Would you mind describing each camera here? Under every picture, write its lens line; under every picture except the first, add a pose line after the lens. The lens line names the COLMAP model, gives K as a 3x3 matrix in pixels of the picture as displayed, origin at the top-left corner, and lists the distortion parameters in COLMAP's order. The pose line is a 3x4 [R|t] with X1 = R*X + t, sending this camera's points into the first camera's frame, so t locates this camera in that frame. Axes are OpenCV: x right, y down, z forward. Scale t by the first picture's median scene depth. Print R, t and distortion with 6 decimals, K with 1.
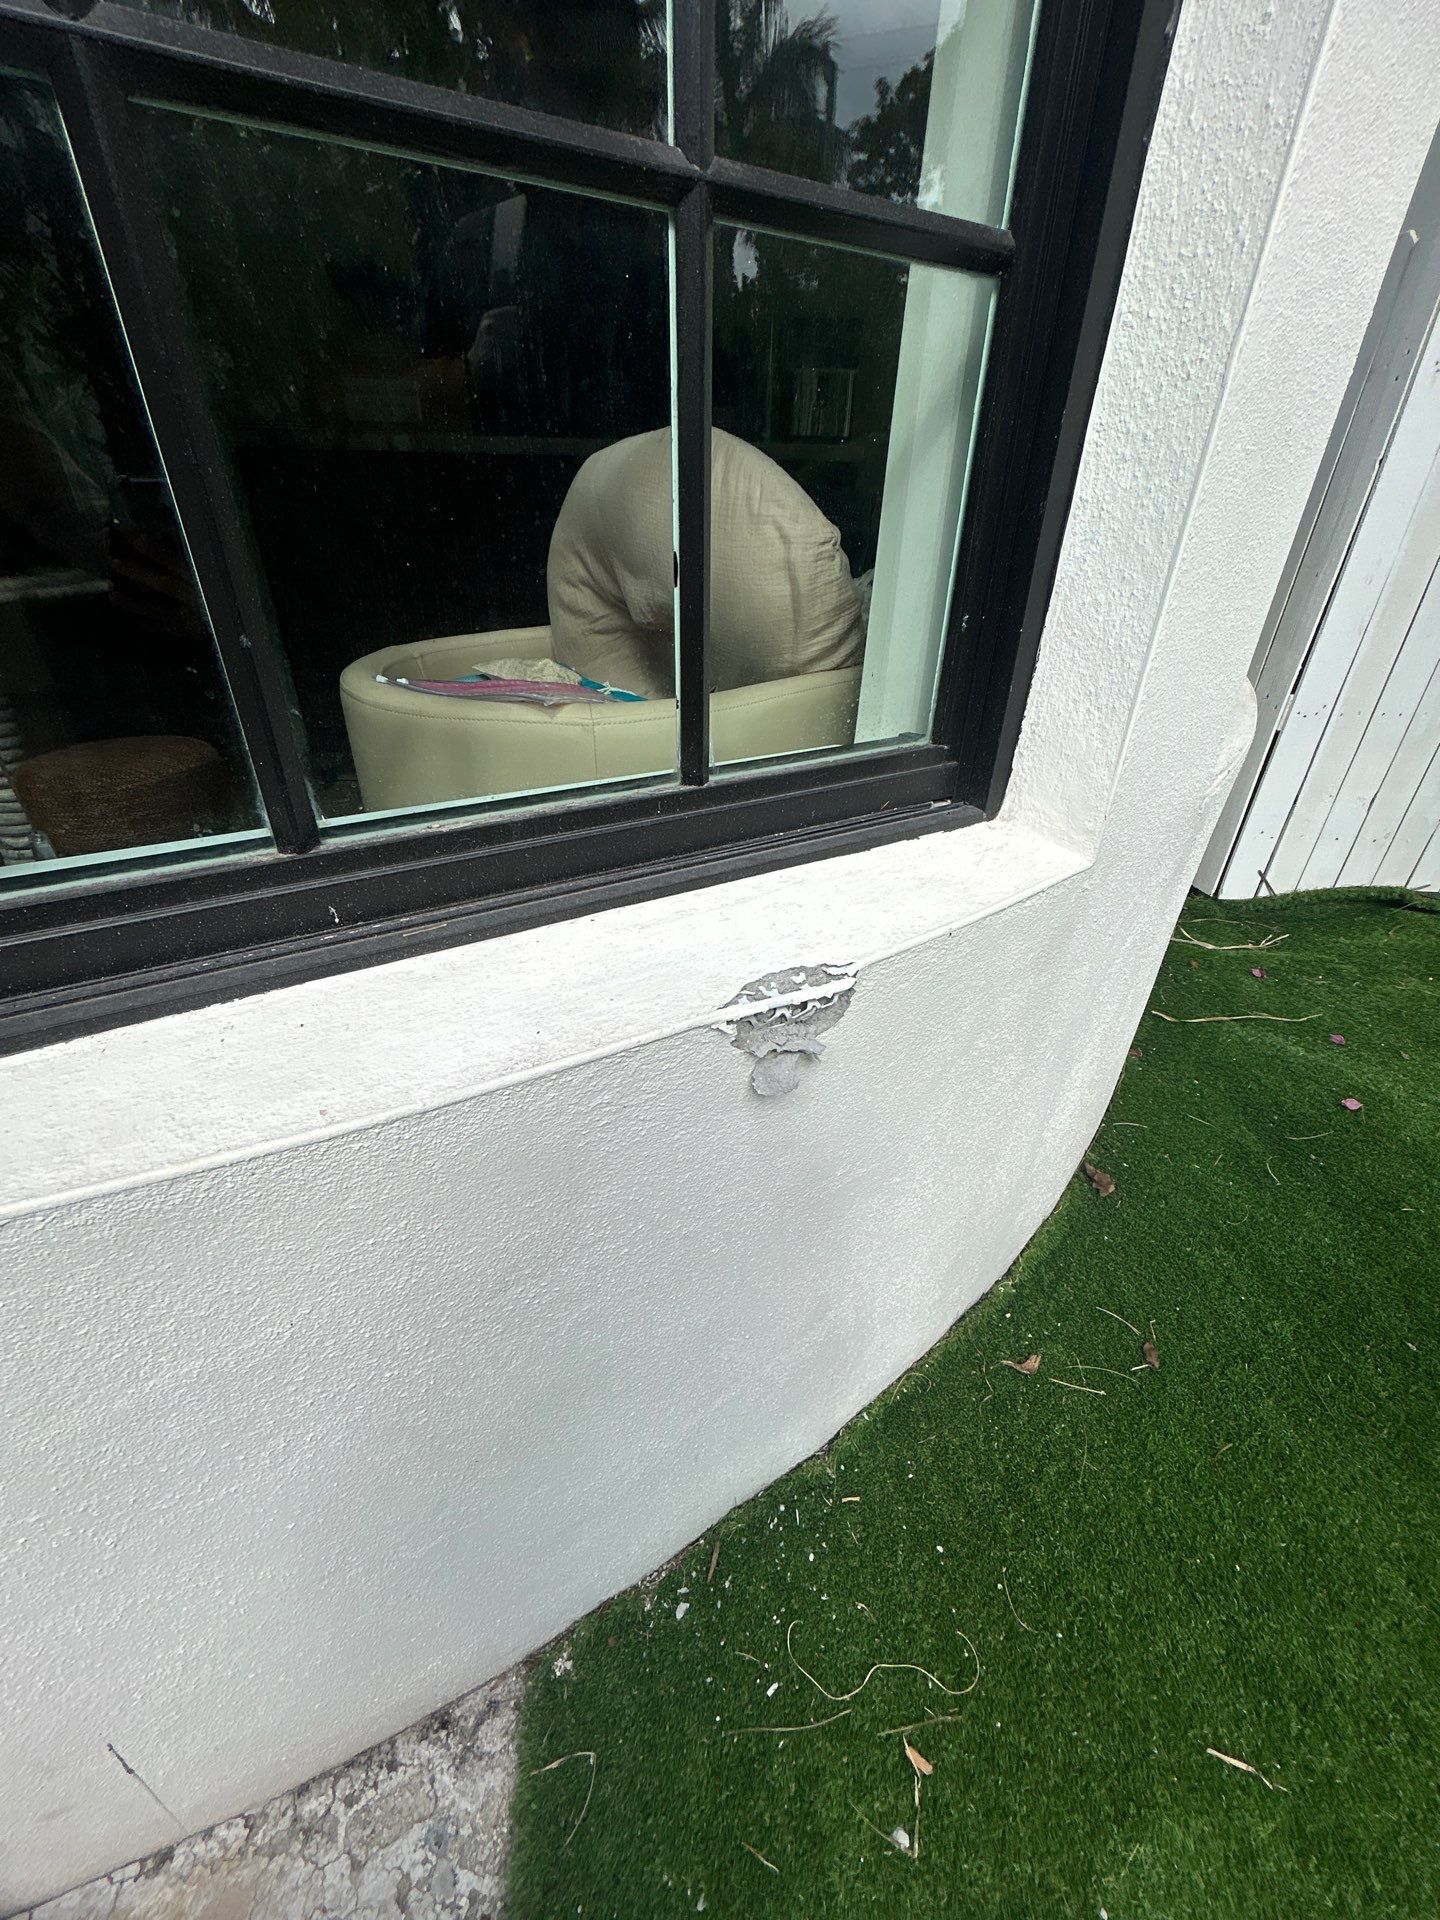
lens RADIAL K [[771.6, 0, 719.8], [0, 771.6, 963.9], [0, 0, 1]] dist [-0.006429, 0.001510]
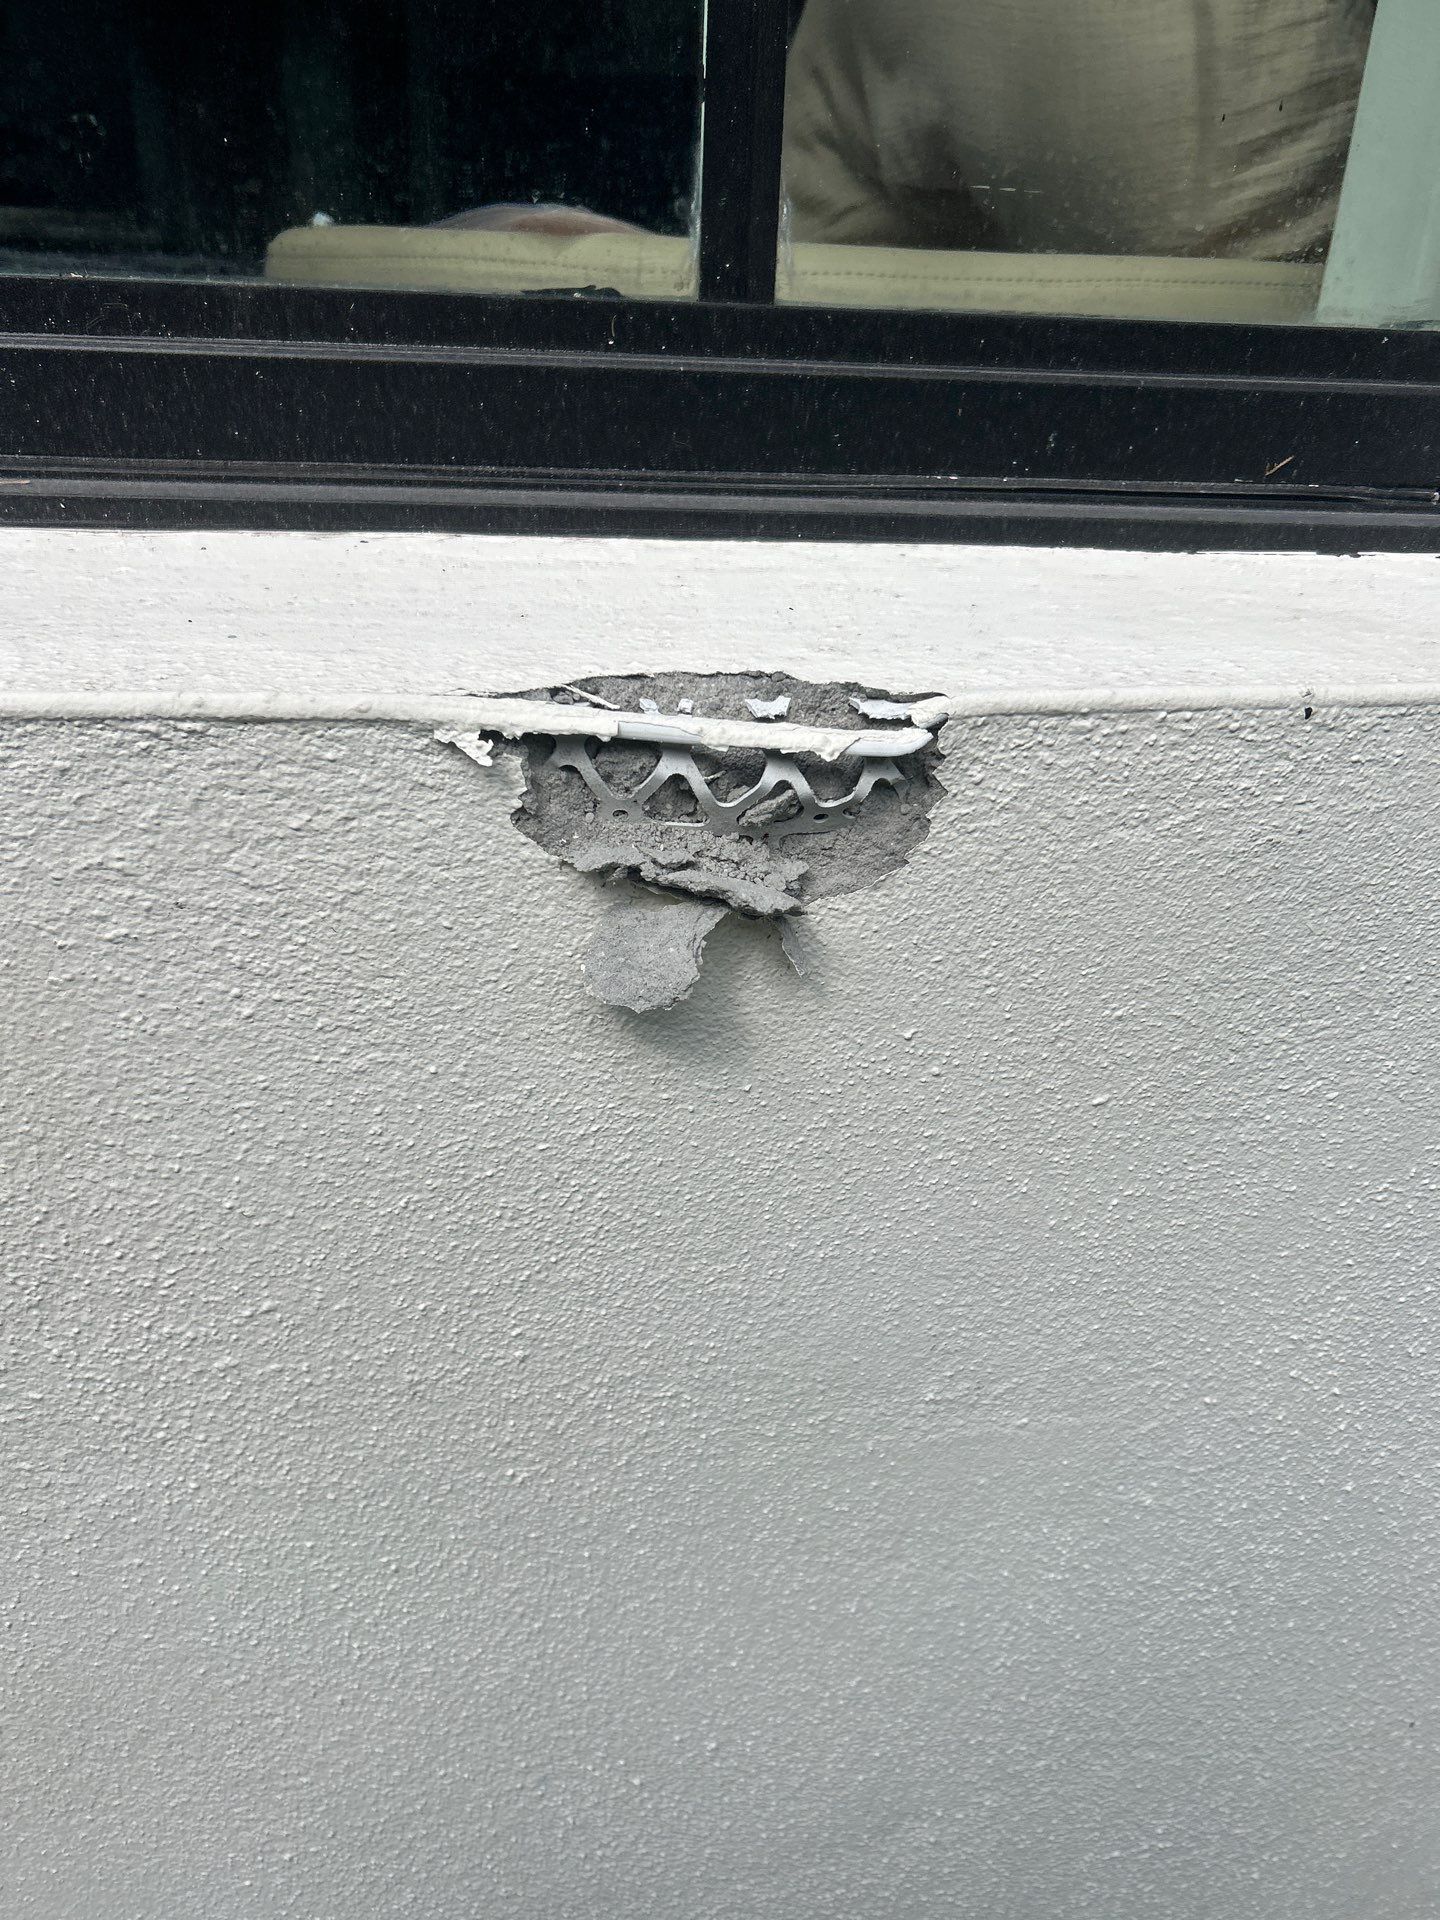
lens RADIAL K [[1471.9, 0, 715.9], [0, 1471.9, 963.7], [0, 0, 1]] dist [-0.000503, -0.007868]
pose [[0.923391, 0.178269, -0.339956, 0.251023], [-0.216799, 0.973045, -0.078617, 0.145857], [0.316777, 0.146297, 0.937150, 0.284402]]
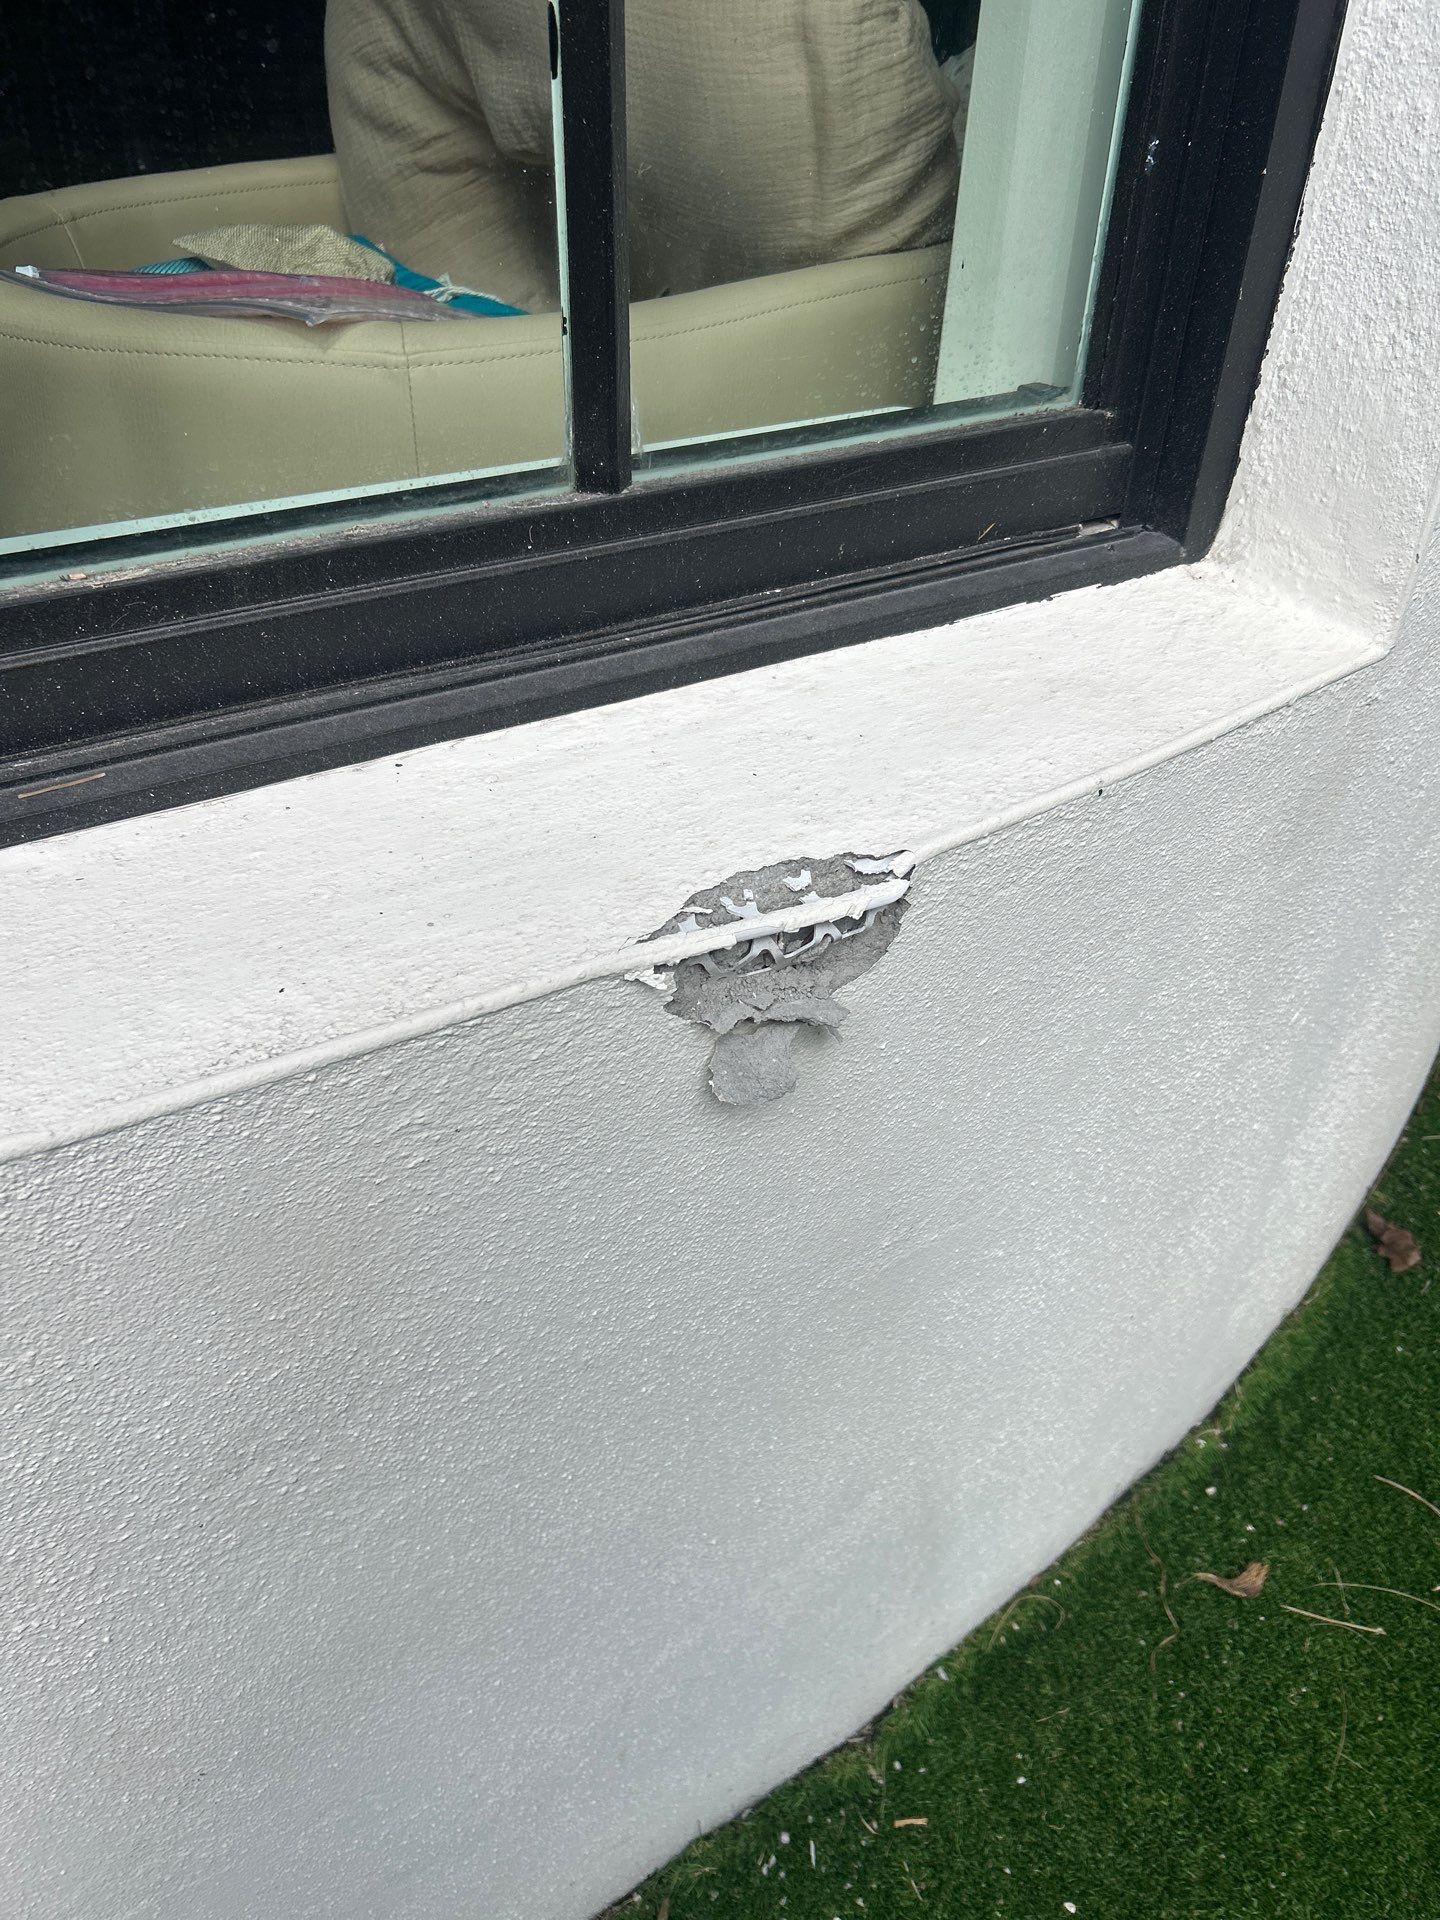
lens RADIAL K [[1454.7, 0, 716.1], [0, 1454.7, 954.2], [0, 0, 1]] dist [0.034059, -0.046594]
pose [[0.999962, -0.000116, 0.008723, 0.029157], [-0.000639, 0.996245, 0.086573, -0.012424], [-0.008700, -0.086575, 0.996207, 0.020864]]
